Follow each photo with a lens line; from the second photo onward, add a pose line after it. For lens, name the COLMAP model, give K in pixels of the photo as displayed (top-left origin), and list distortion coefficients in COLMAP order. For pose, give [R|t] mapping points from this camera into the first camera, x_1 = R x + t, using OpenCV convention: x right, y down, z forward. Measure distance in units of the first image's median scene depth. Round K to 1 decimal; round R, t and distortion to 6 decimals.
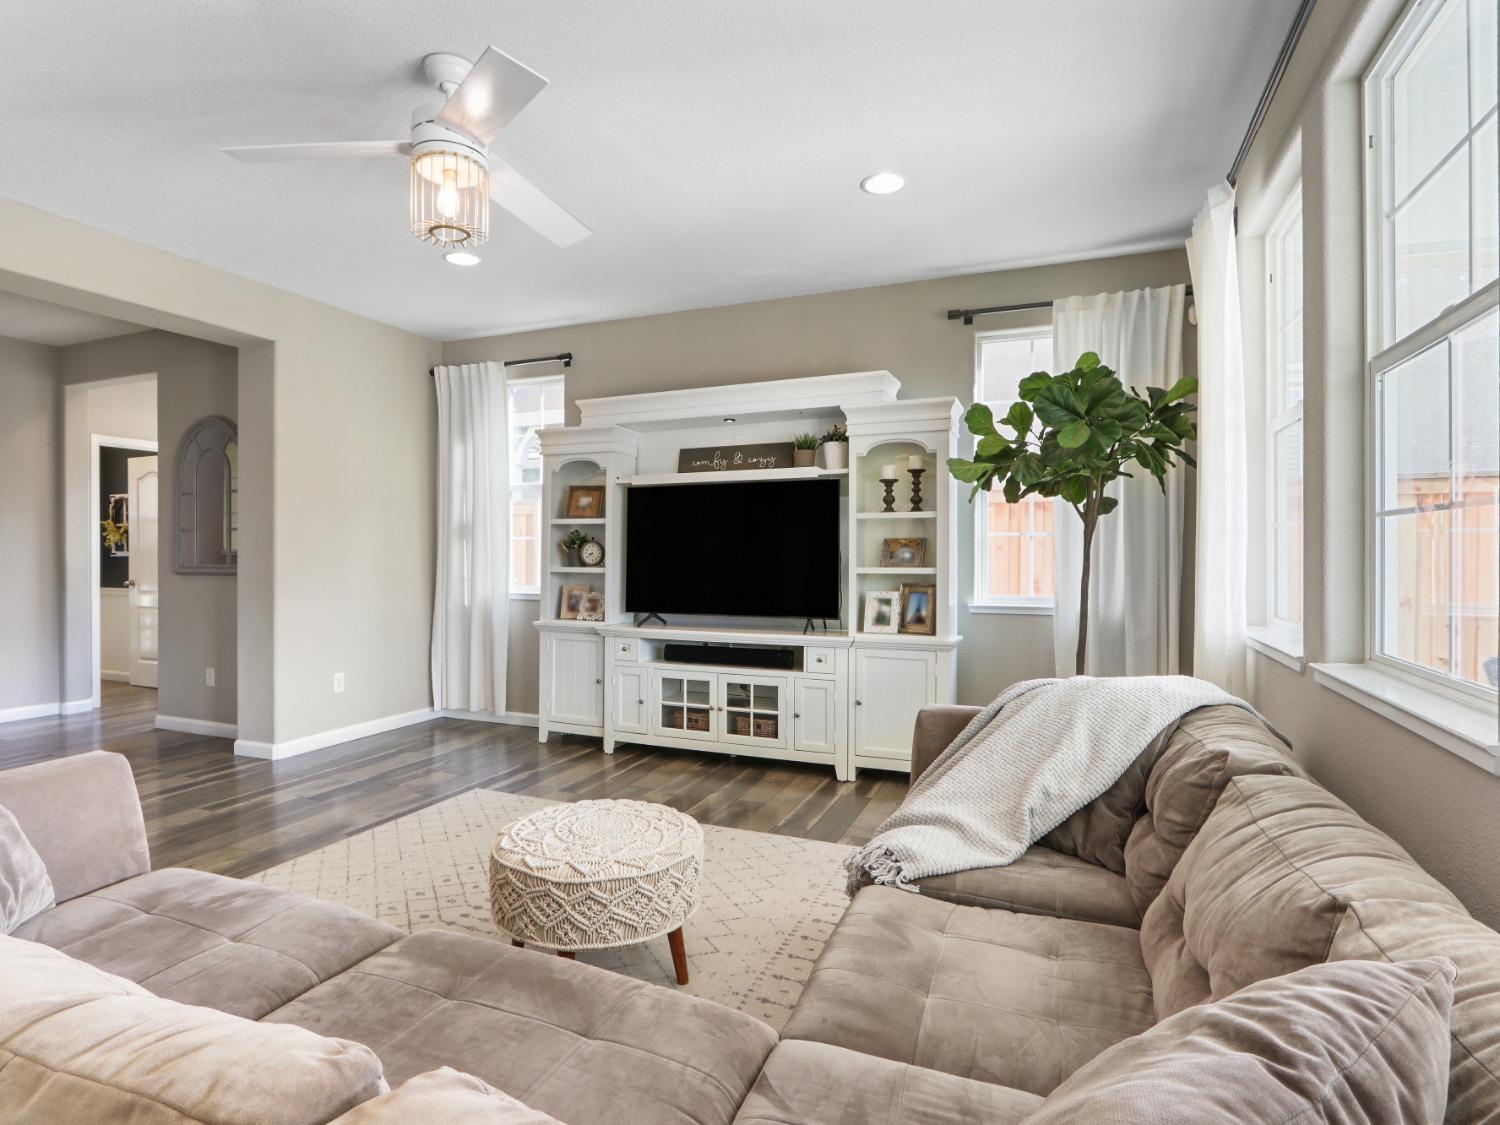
lens RADIAL K [[797.8, 0, 744.6], [0, 797.8, 554.7], [0, 0, 1]] dist [-0.015745, 0.004922]
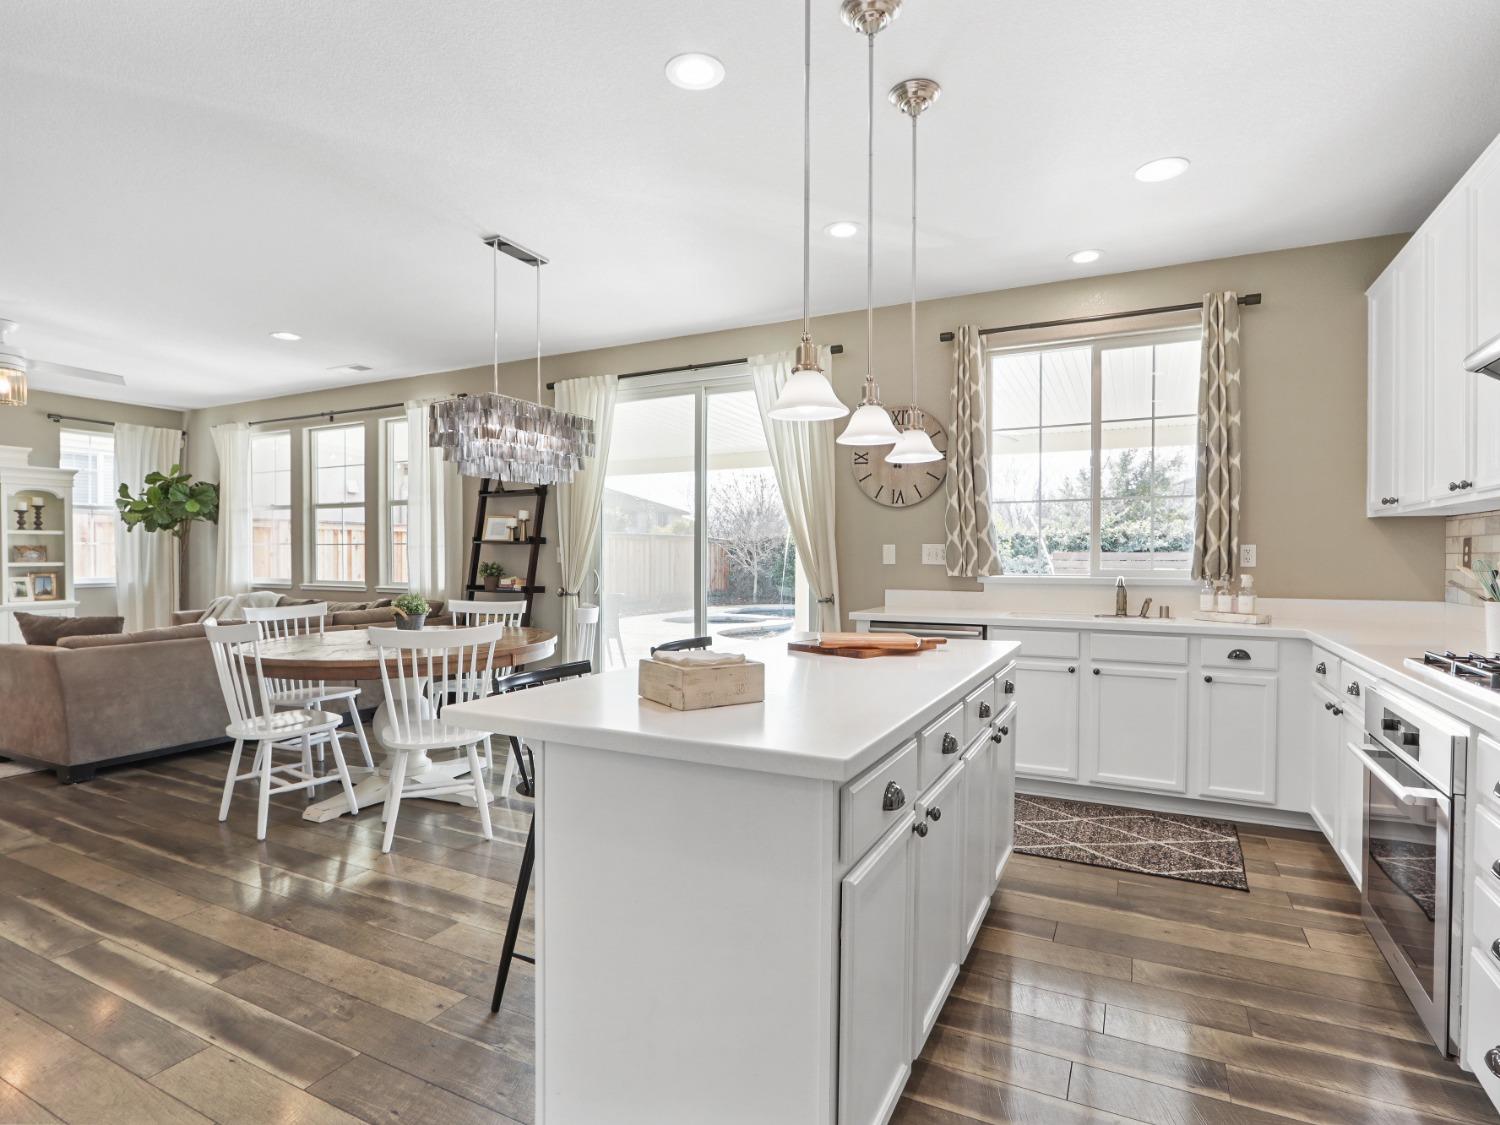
lens RADIAL K [[797.8, 0, 744.6], [0, 797.8, 562.1], [0, 0, 1]] dist [-0.015745, 0.004922]
pose [[0.102831, -0.005761, 0.994682, -1.325961], [0.001444, 0.999983, 0.005642, 0.007428], [-0.994698, 0.000856, 0.102837, -0.691633]]
